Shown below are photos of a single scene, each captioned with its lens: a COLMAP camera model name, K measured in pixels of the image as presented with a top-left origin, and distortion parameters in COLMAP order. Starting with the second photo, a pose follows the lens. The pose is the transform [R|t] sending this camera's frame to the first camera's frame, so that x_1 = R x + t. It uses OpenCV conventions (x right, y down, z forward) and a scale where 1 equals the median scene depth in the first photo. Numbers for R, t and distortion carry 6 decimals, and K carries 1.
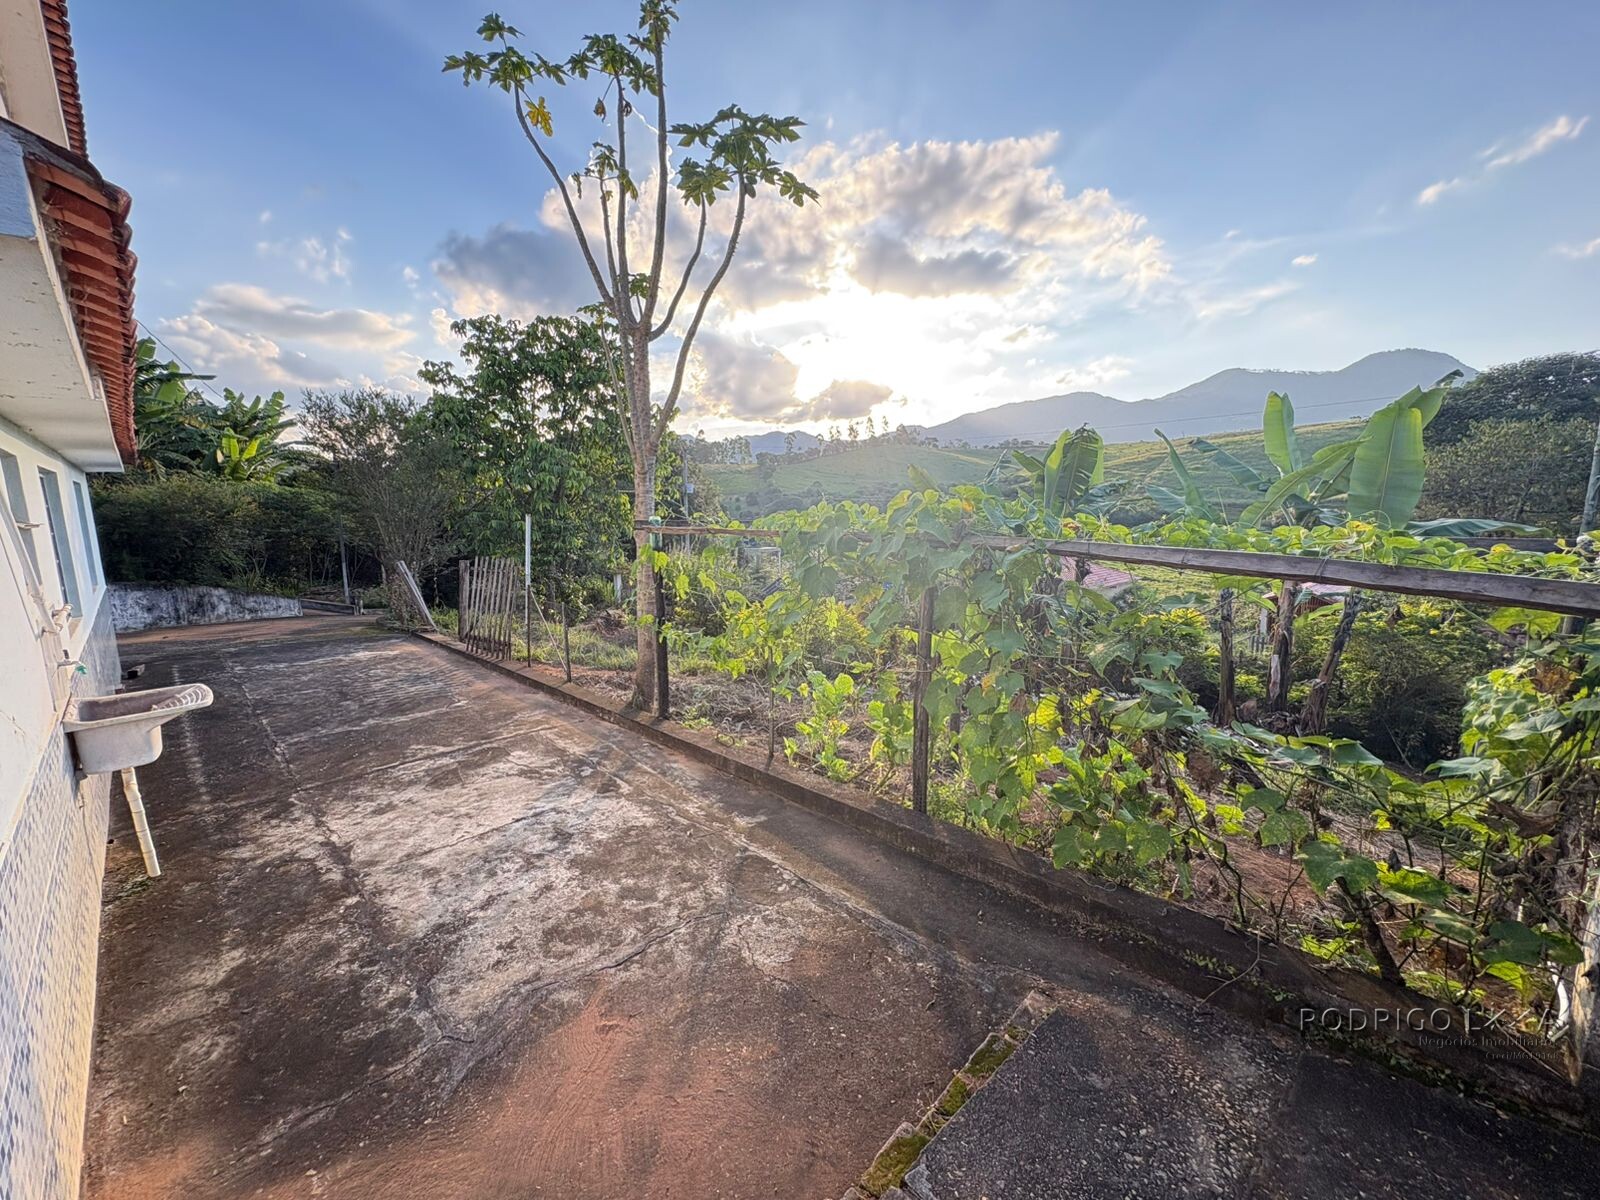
lens RADIAL K [[641.3, 0, 804.3], [0, 641.3, 602.8], [0, 0, 1]] dist [0.002688, 0.000395]
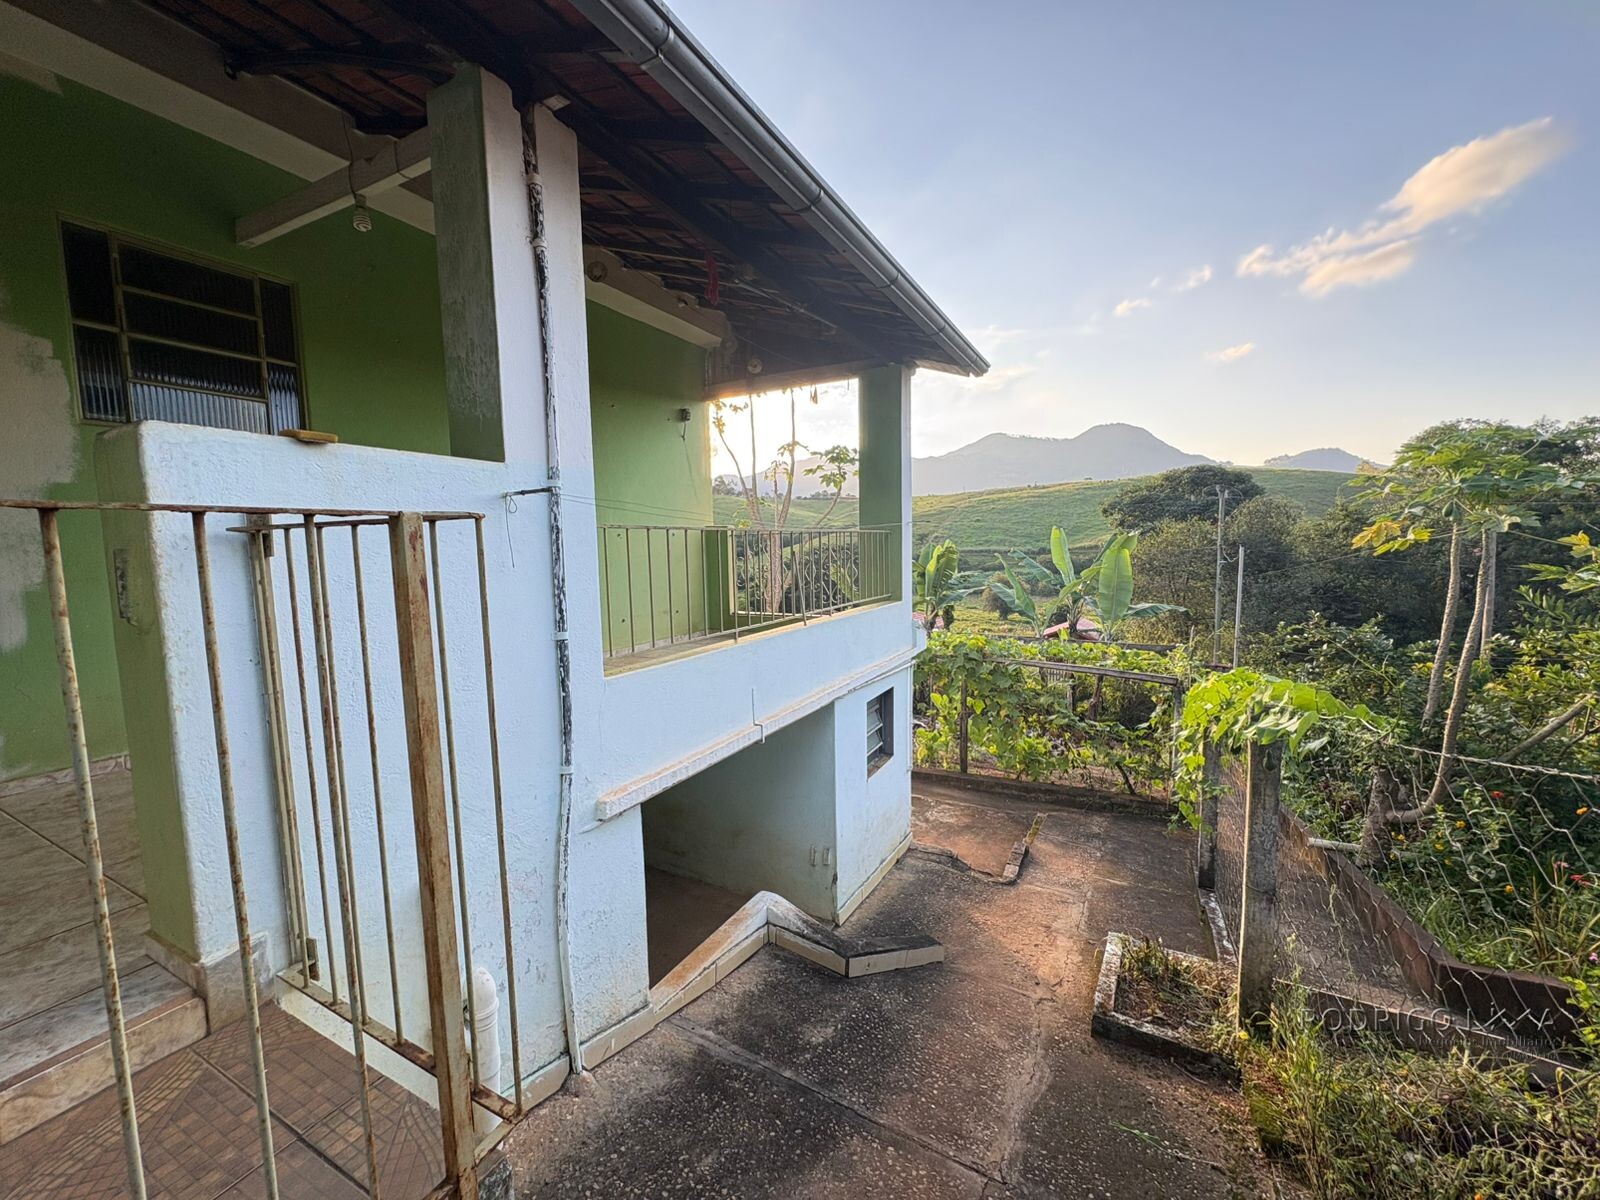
lens RADIAL K [[641.3, 0, 801.4], [0, 641.3, 603.7], [0, 0, 1]] dist [0.002688, 0.000395]
pose [[0.961614, -0.032452, 0.272479, -1.138242], [0.050933, 0.996836, -0.061026, -0.198903], [-0.269637, 0.072561, 0.960224, -1.272977]]
